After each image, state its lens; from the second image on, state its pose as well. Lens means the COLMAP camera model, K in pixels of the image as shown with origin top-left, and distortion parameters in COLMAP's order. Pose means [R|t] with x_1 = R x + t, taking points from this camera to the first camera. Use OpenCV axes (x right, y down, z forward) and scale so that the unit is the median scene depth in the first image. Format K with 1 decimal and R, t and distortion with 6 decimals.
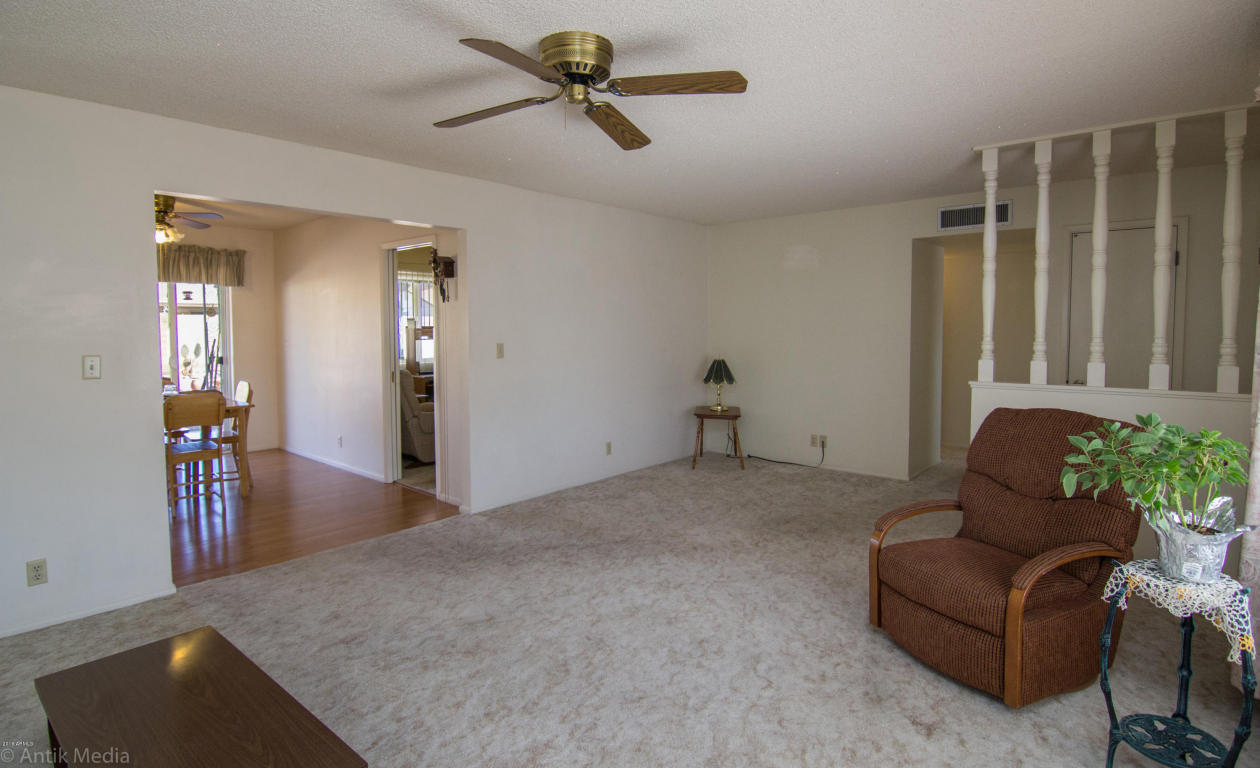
lens RADIAL K [[652.3, 0, 628.3], [0, 652.3, 329.7], [0, 0, 1]] dist [0.001054, -0.000003]
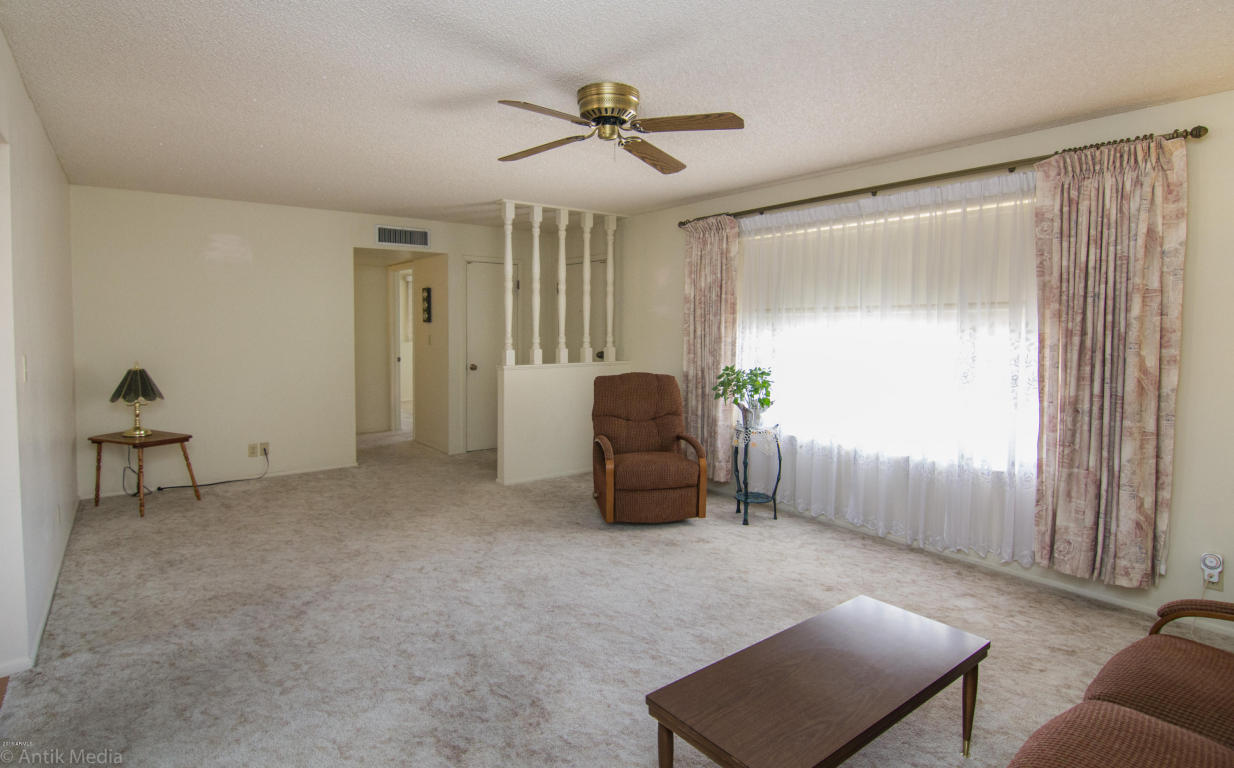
lens RADIAL K [[646.8, 0, 615.9], [0, 646.8, 354.7], [0, 0, 1]] dist [-0.005145, -0.001284]
pose [[0.198592, -0.039218, 0.979297, -0.758959], [0.003868, 0.999223, 0.039232, 0.001559], [-0.980075, -0.004003, 0.198590, 0.477802]]
